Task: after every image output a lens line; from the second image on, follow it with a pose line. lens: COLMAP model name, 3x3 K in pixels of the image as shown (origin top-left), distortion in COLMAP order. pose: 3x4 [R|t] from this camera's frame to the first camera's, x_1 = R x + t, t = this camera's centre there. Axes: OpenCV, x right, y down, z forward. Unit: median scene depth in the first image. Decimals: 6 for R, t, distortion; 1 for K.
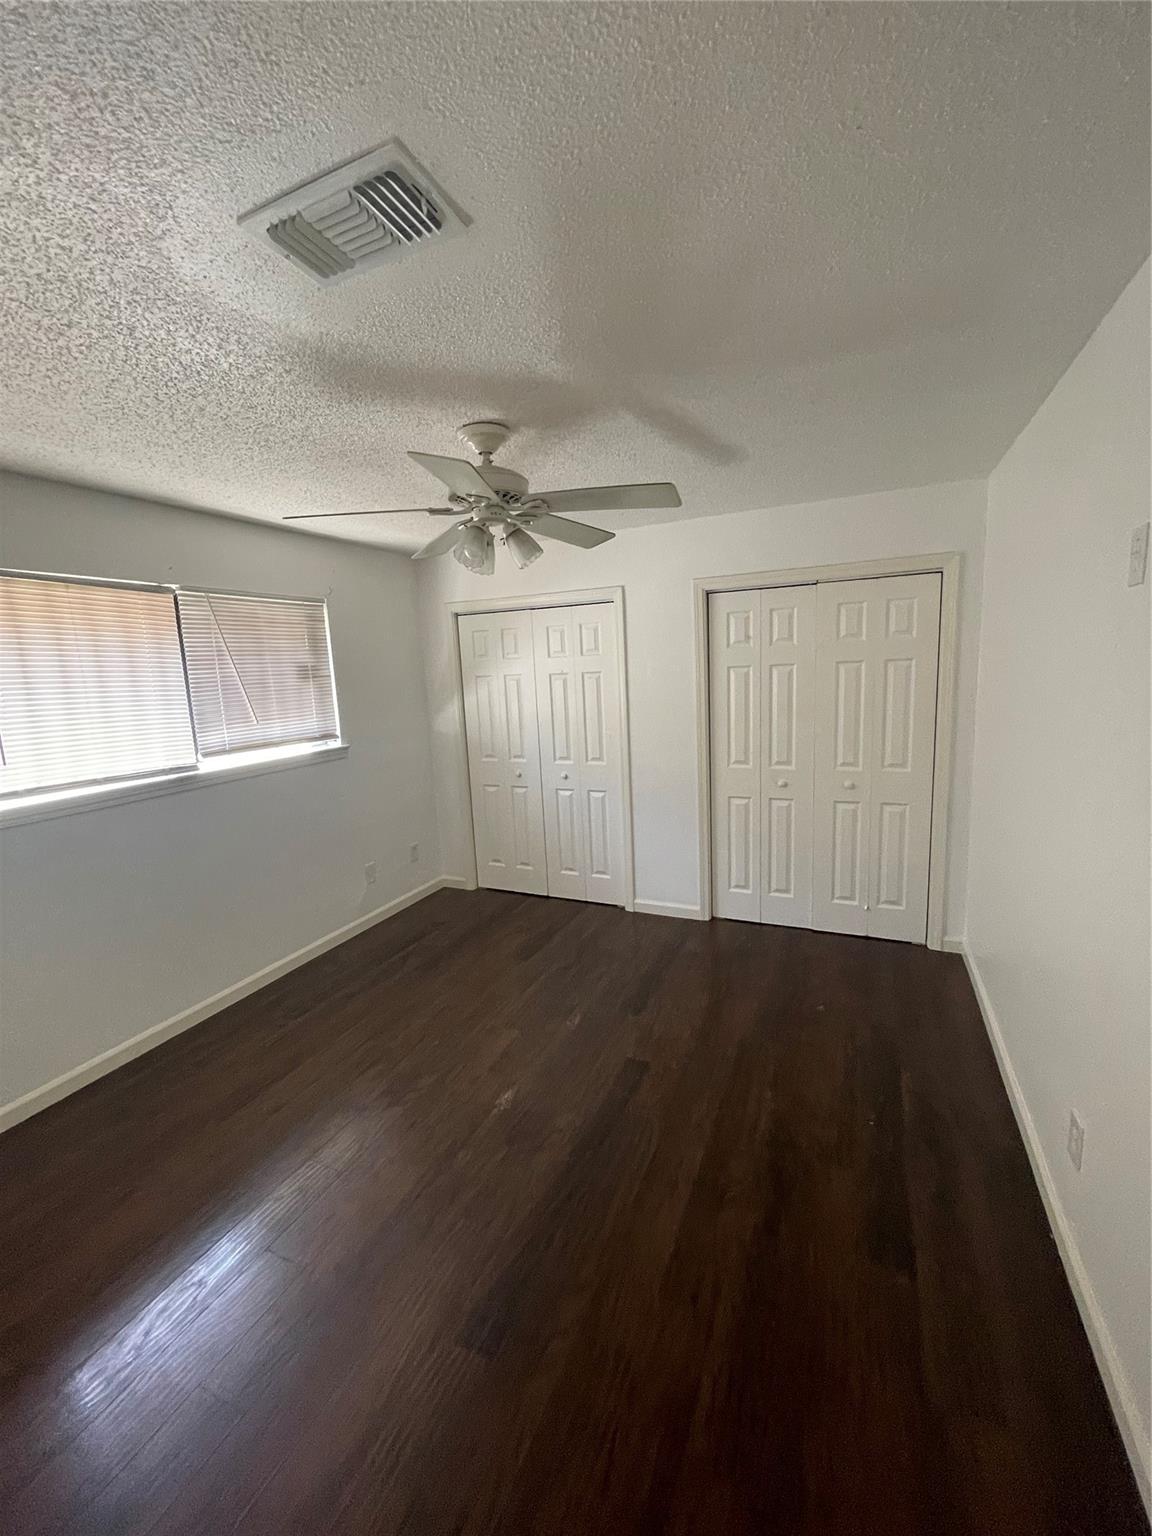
lens RADIAL K [[619.7, 0, 577.8], [0, 619.7, 766.9], [0, 0, 1]] dist [0.000801, 0.000159]
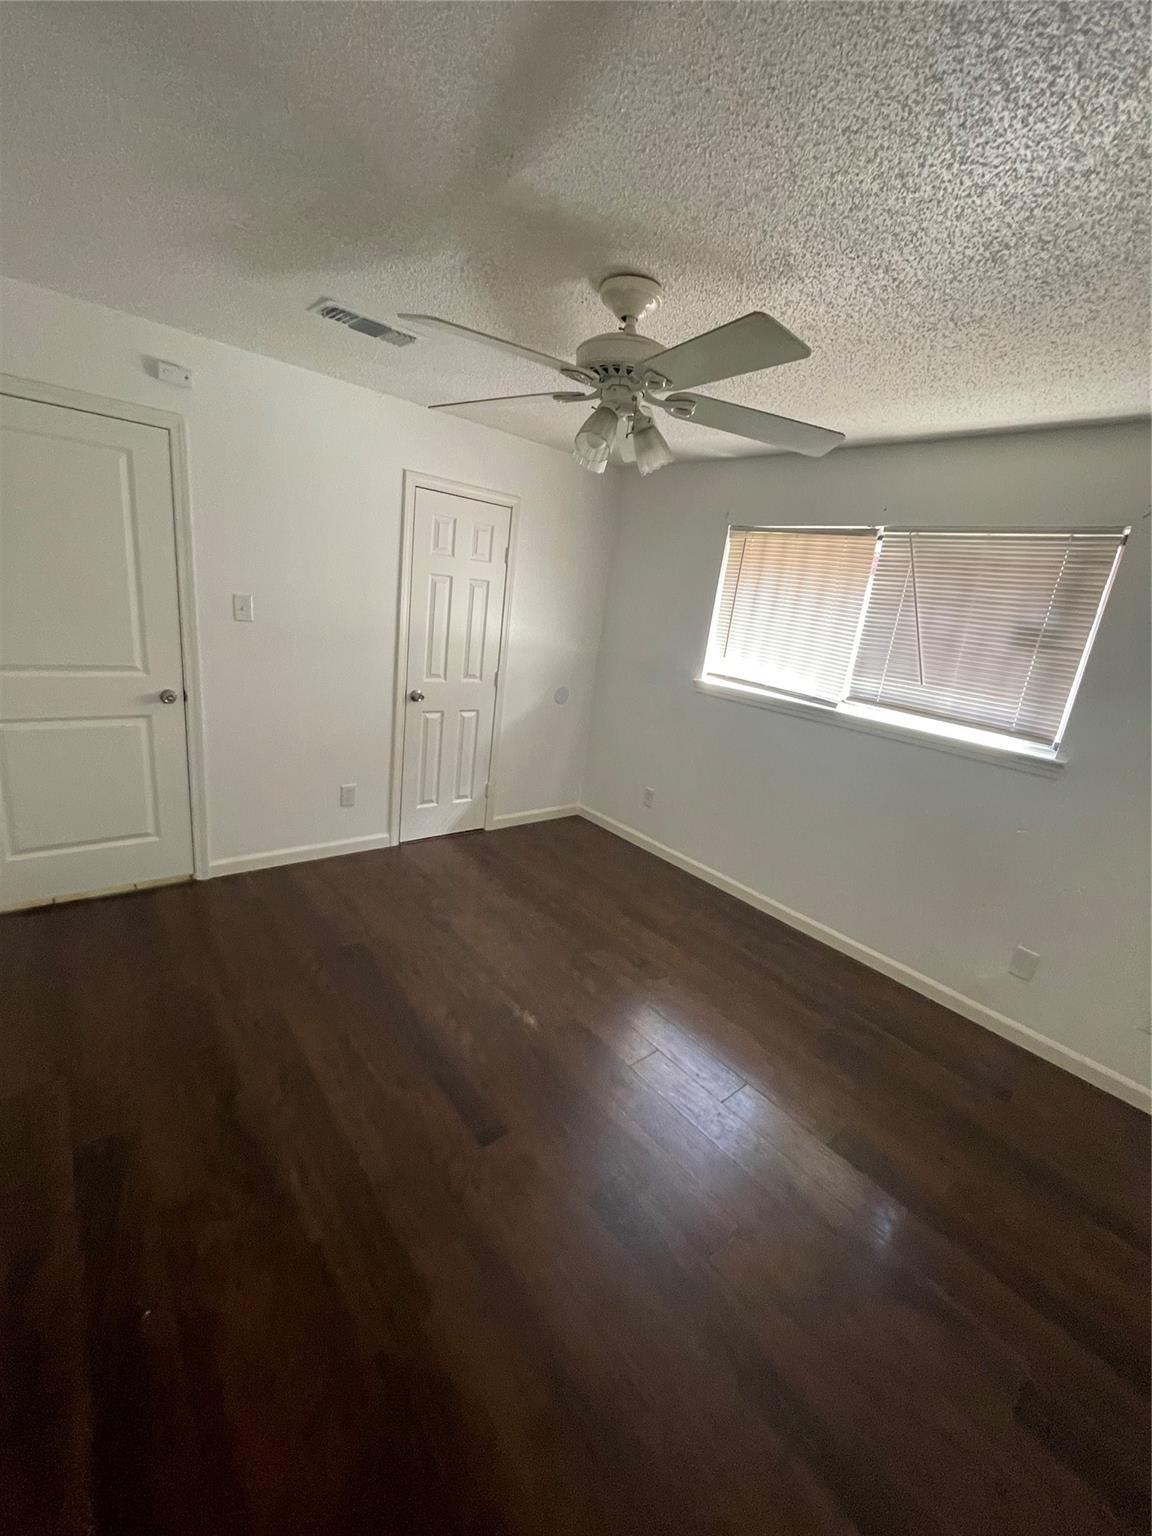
lens RADIAL K [[619.7, 0, 579.9], [0, 619.7, 766.2], [0, 0, 1]] dist [0.000801, 0.000159]
pose [[-0.422709, 0.241595, -0.873469, 0.457312], [-0.242936, 0.898331, 0.366038, -0.166519], [0.873097, 0.366925, -0.321041, 0.894628]]
